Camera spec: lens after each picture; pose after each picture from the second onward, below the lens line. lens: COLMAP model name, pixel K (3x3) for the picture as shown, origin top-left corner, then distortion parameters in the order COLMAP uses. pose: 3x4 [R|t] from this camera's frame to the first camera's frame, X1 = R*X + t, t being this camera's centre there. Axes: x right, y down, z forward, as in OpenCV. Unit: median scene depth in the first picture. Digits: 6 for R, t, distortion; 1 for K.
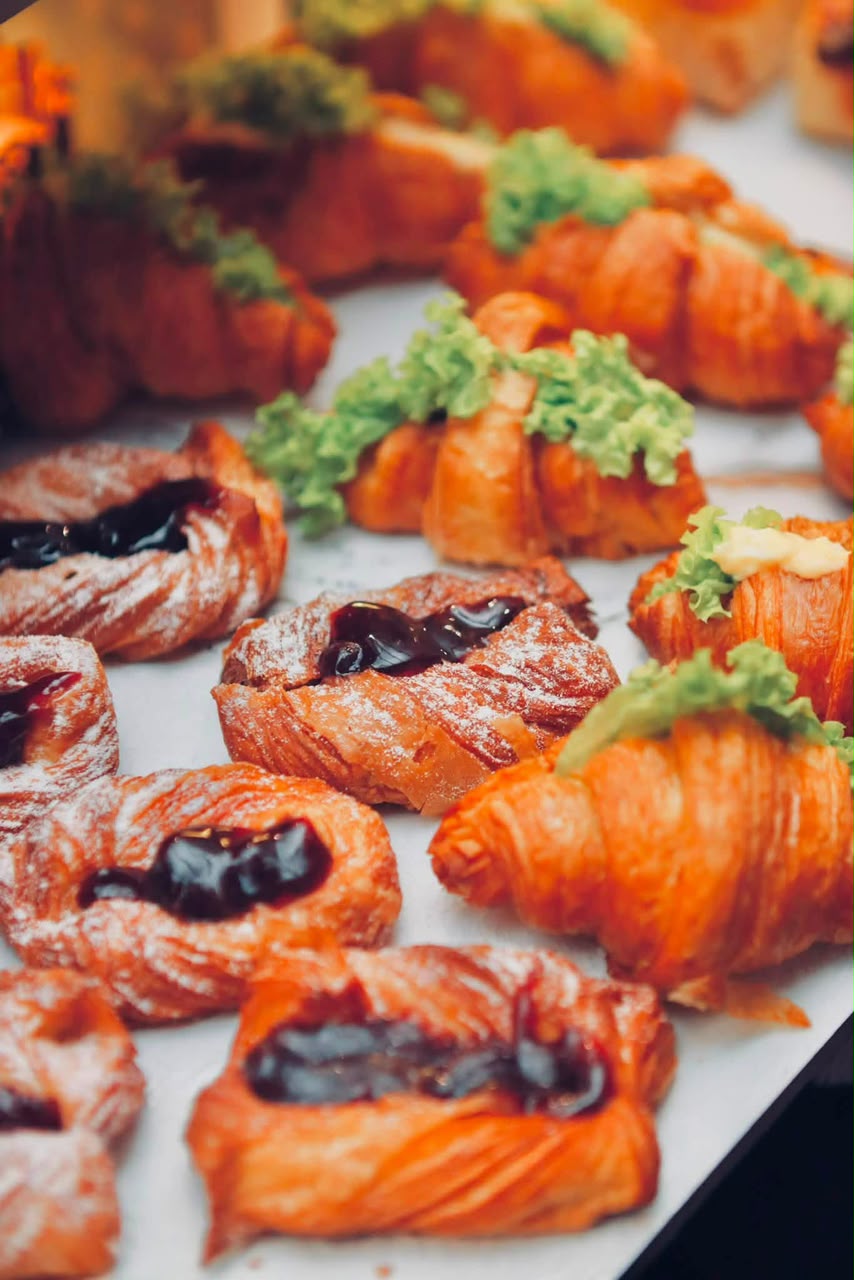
lens RADIAL K [[2539.8, 0, 427.0], [0, 2539.8, 640.0], [0, 0, 1]] dist [0.038853, 0.198903]
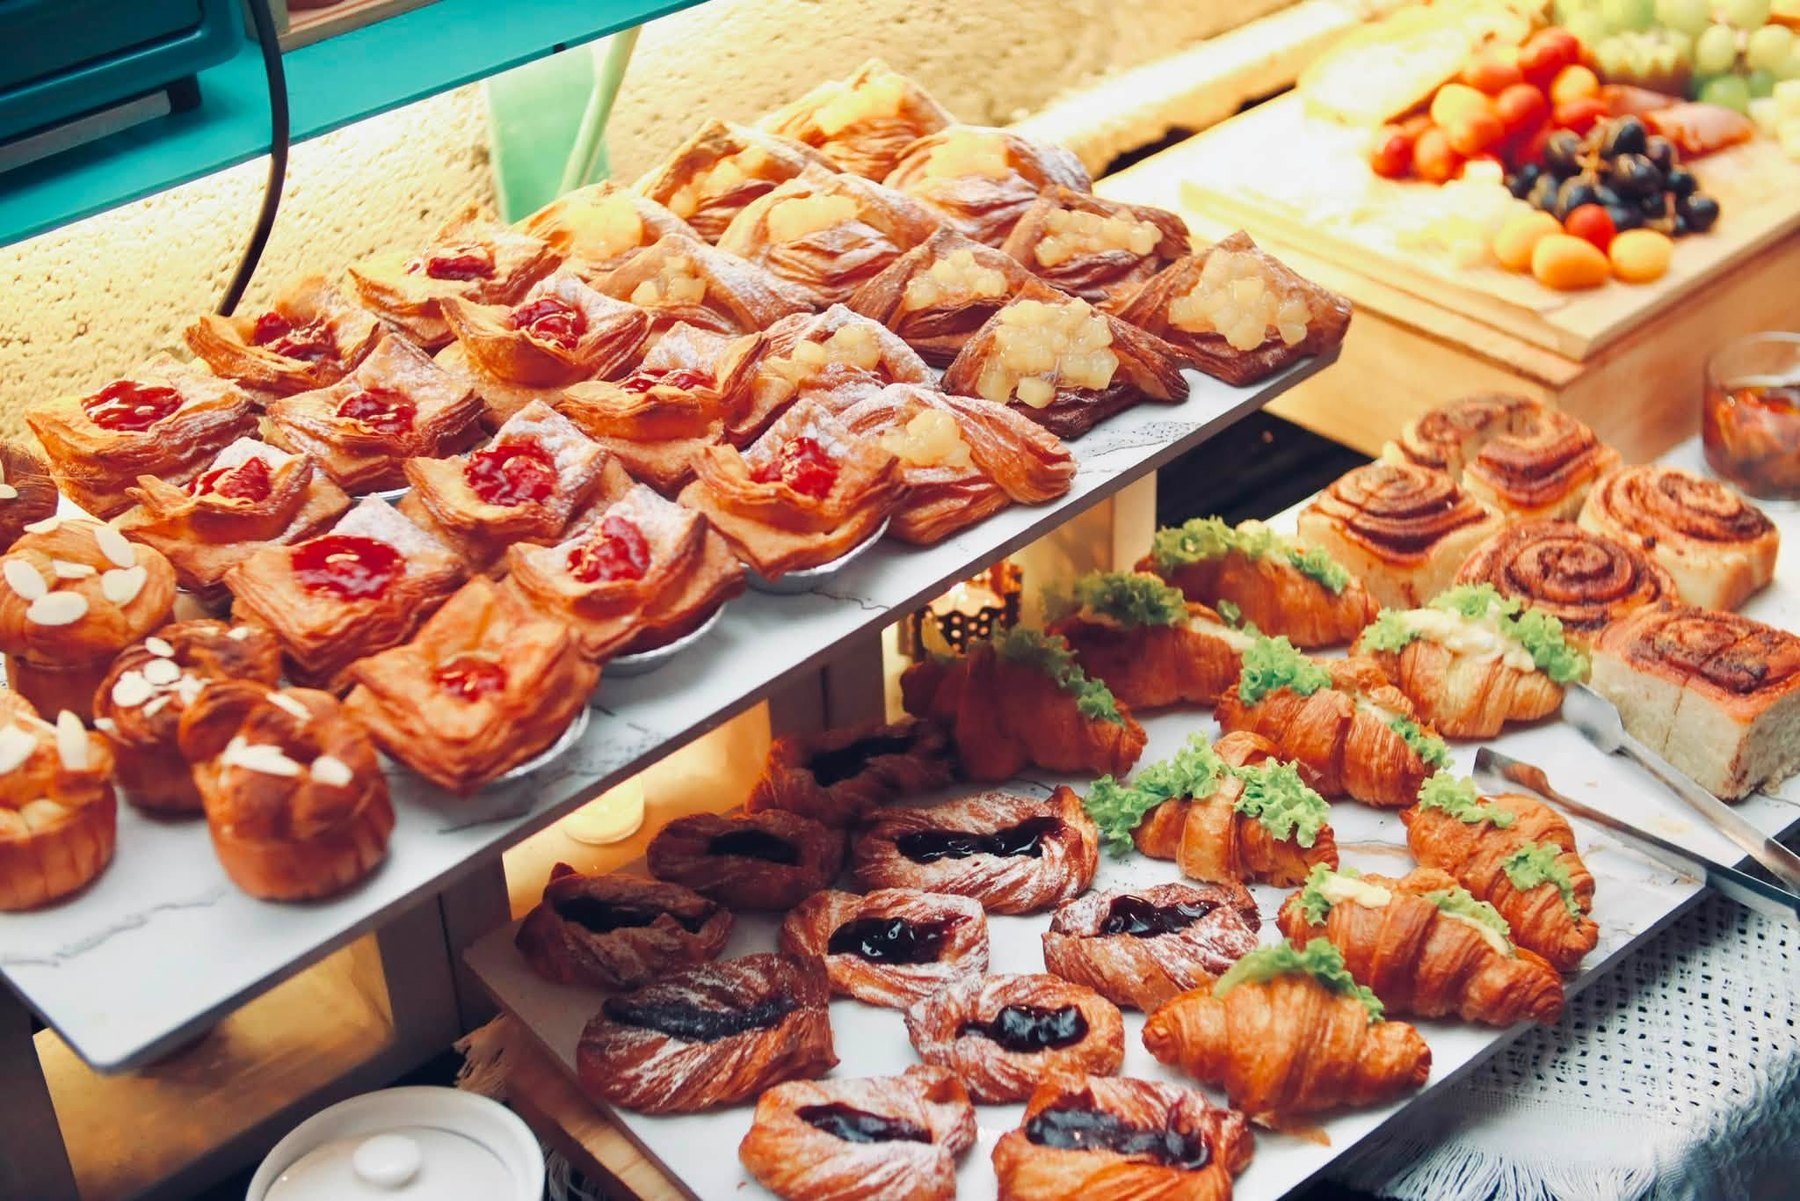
lens RADIAL K [[3205.0, 0, 900.0], [0, 3205.0, 600.5], [0, 0, 1]] dist [-0.128982, 0.039728]
pose [[0.970216, 0.086770, -0.226166, 0.324665], [-0.109395, 0.989963, -0.089479, -0.001045], [0.216132, 0.111555, 0.969970, -1.324253]]
